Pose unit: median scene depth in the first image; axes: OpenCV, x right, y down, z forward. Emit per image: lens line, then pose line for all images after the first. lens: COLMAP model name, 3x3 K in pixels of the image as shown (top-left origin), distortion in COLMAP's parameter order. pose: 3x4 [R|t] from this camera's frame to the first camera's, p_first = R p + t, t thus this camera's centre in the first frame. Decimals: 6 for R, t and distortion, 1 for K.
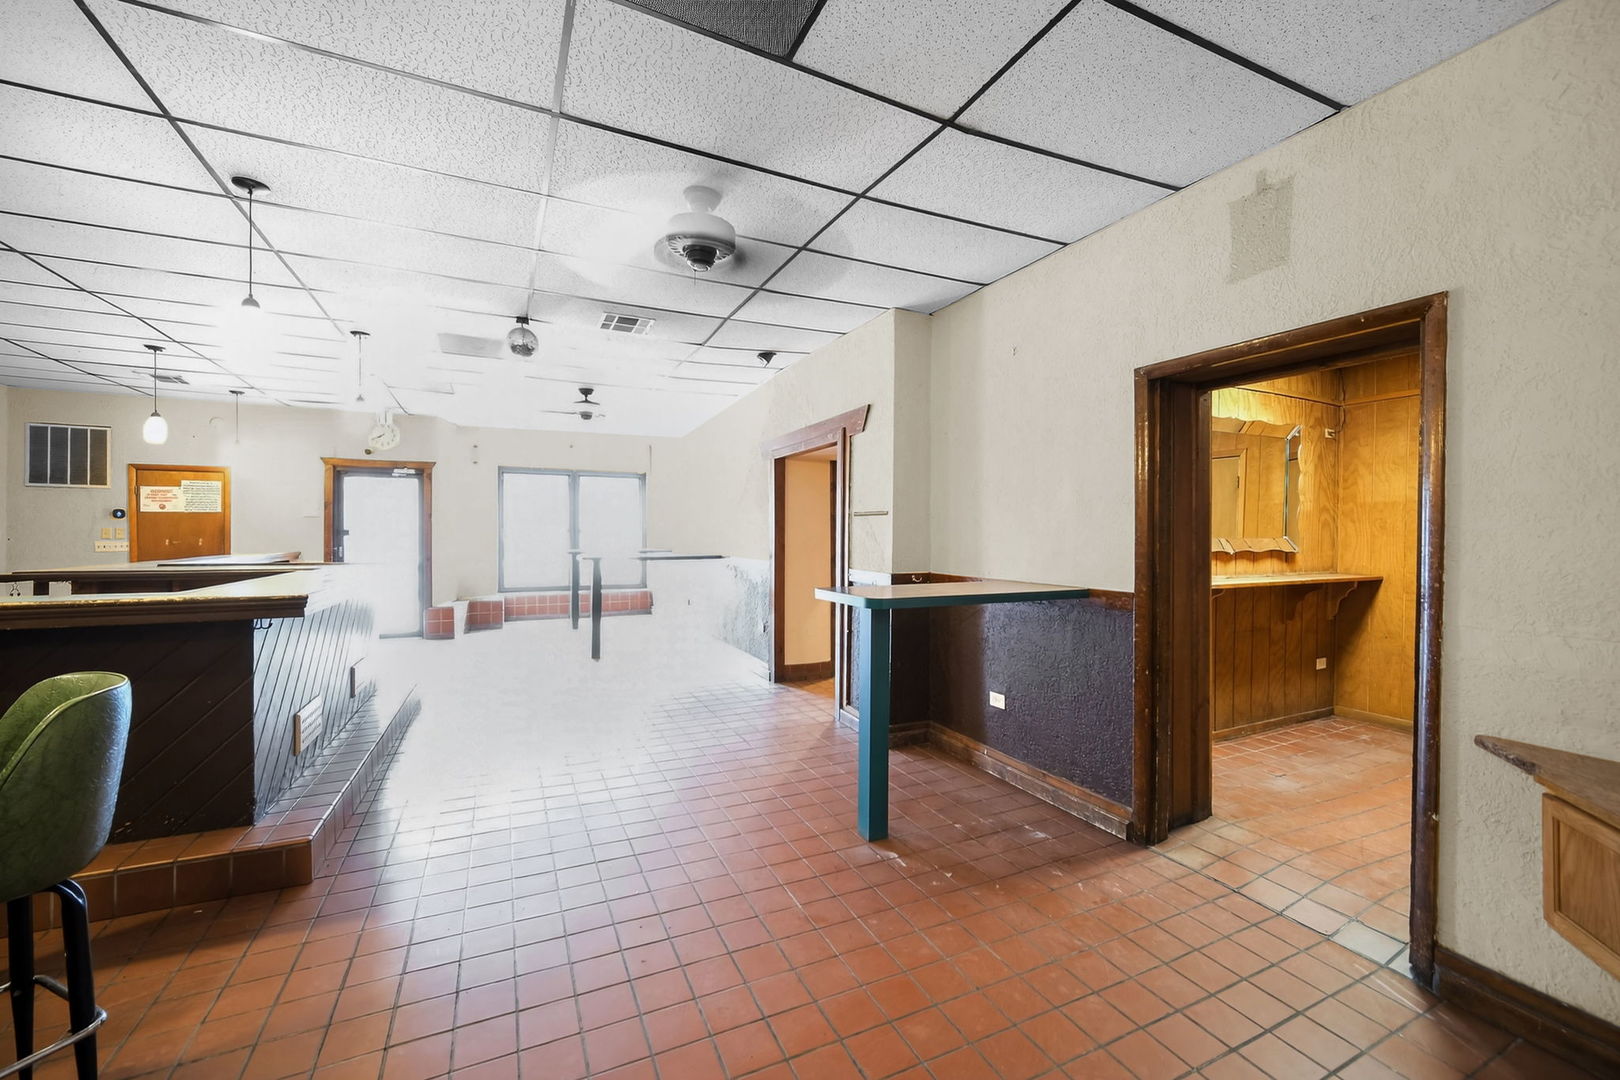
lens RADIAL K [[657.6, 0, 812.0], [0, 657.6, 535.5], [0, 0, 1]] dist [0.000741, 0.000399]
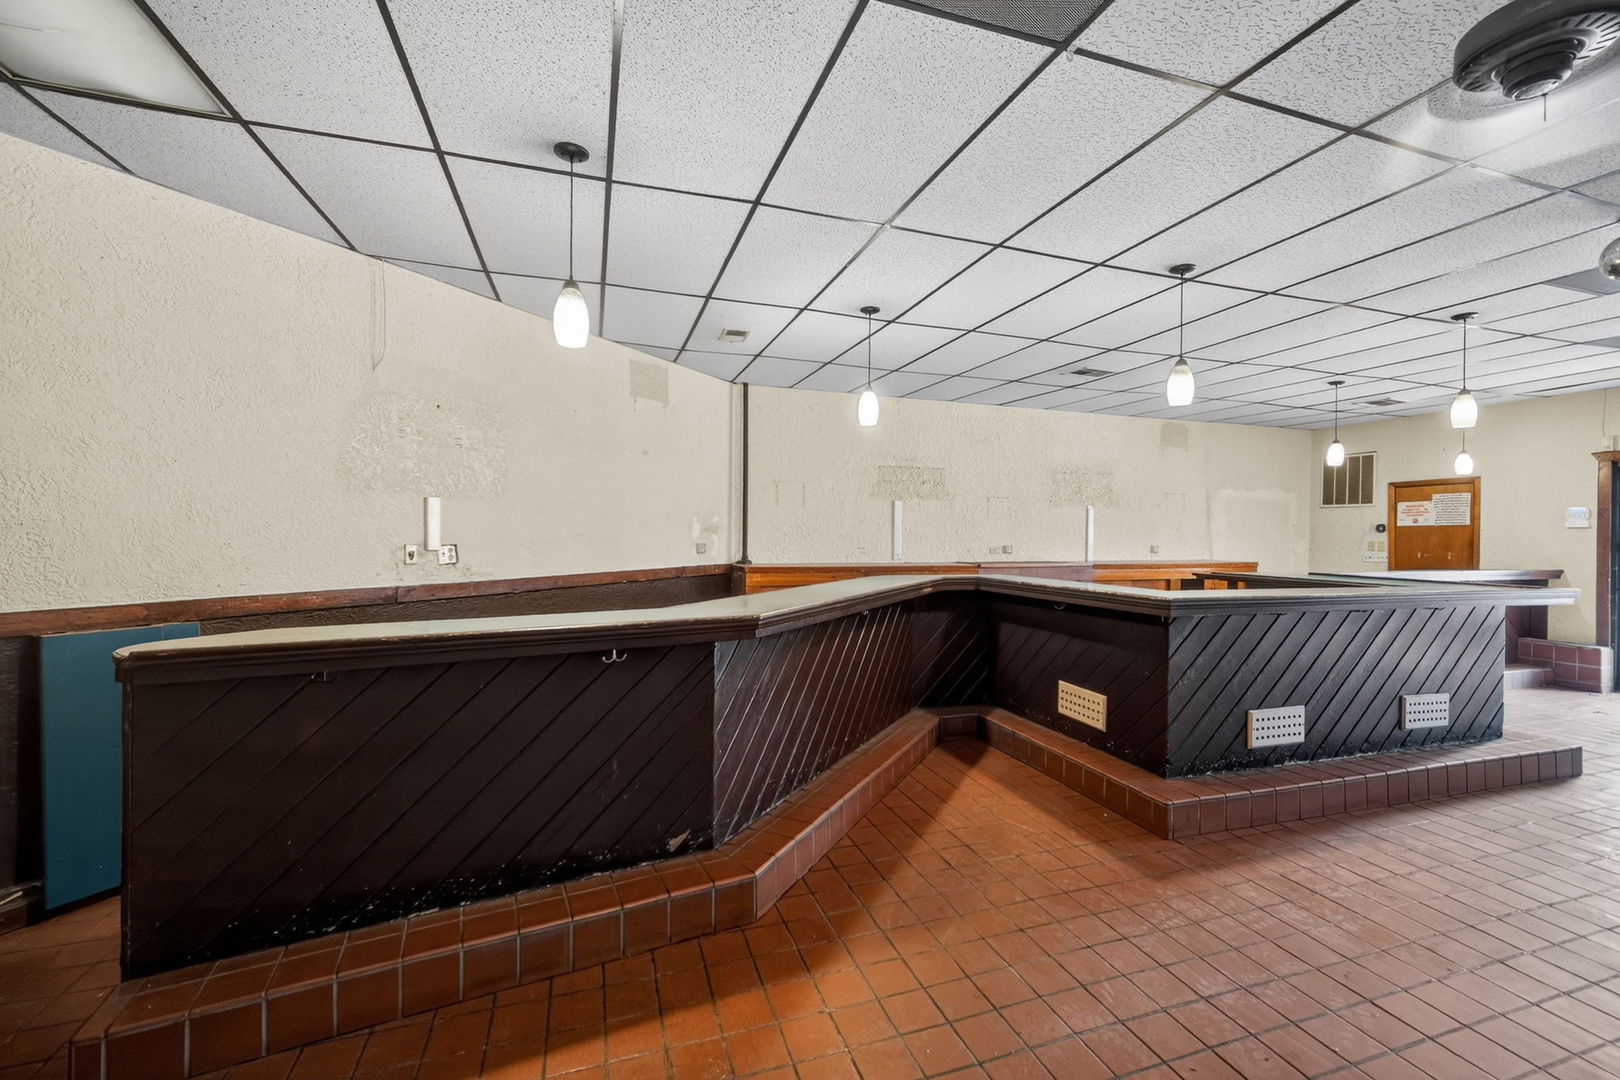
lens RADIAL K [[667.9, 0, 808.2], [0, 667.9, 545.3], [0, 0, 1]] dist [-0.003517, -0.000252]
pose [[-0.117512, 0.011654, -0.993003, 0.185106], [-0.014245, 0.999808, 0.013420, -0.005380], [0.992969, 0.015722, -0.117323, 0.167093]]
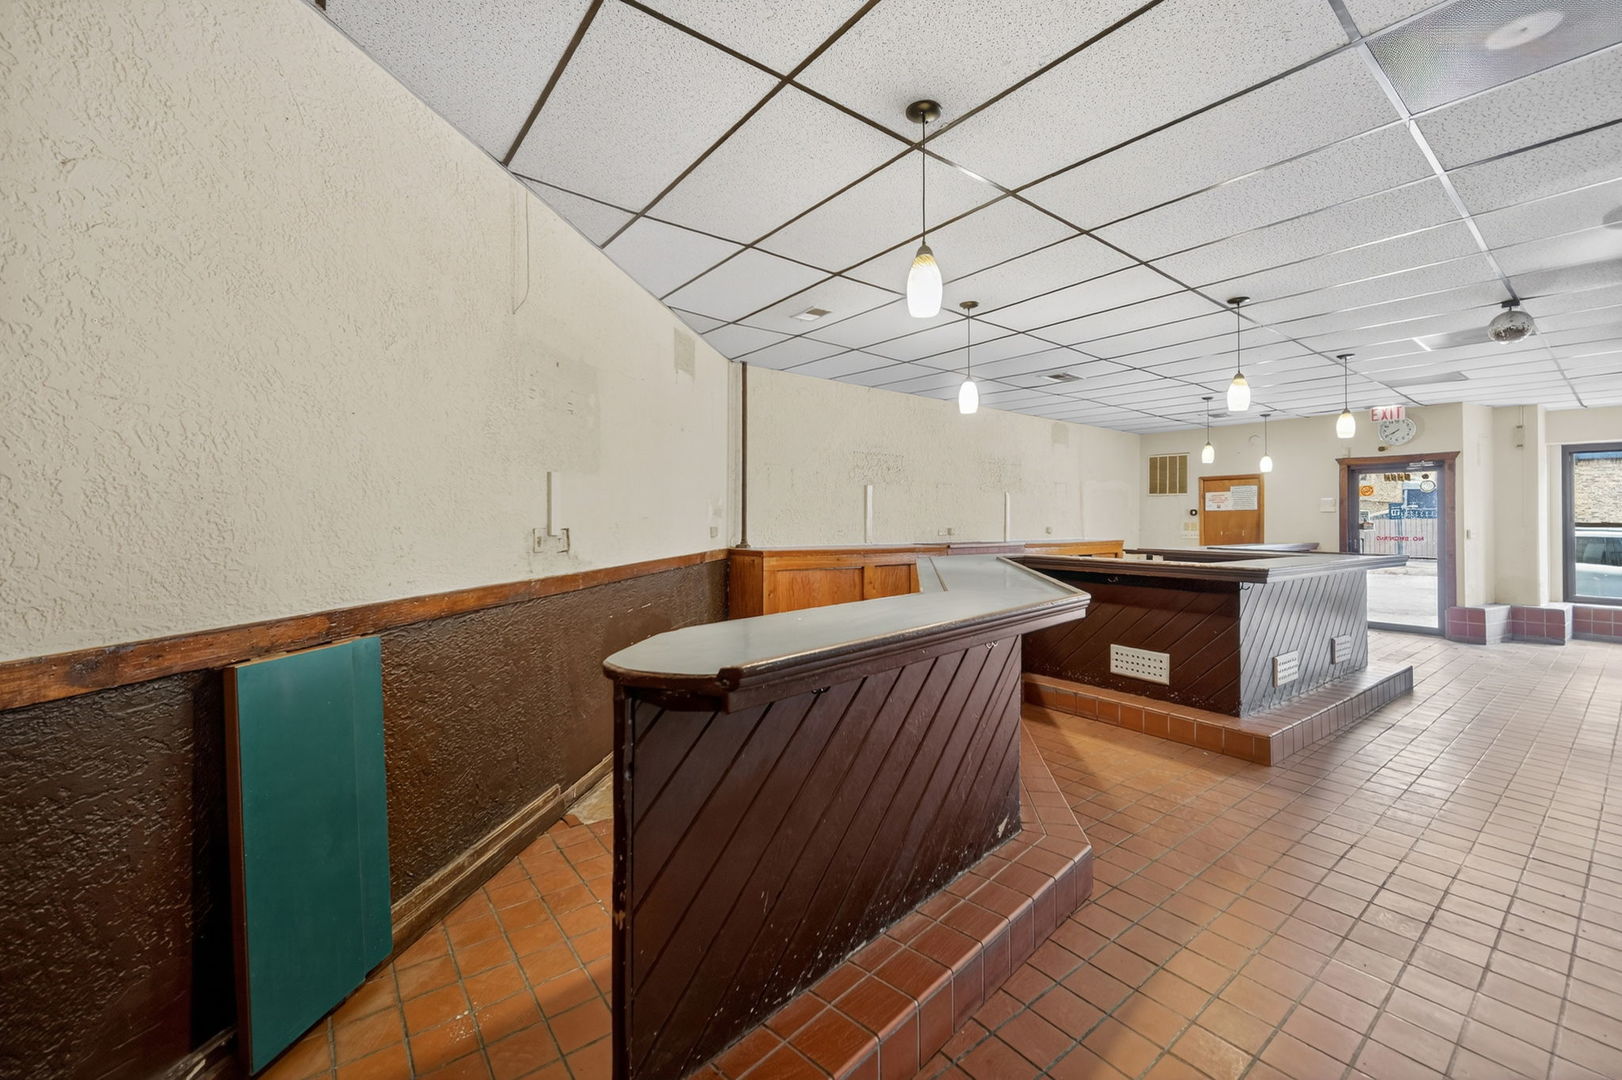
lens RADIAL K [[657.7, 0, 820.3], [0, 657.7, 516.7], [0, 0, 1]] dist [-0.001020, -0.000091]
pose [[0.222838, -0.008938, -0.974814, 0.158245], [-0.009901, 0.999886, -0.011432, 0.000609], [0.974805, 0.012199, 0.222724, -0.108188]]
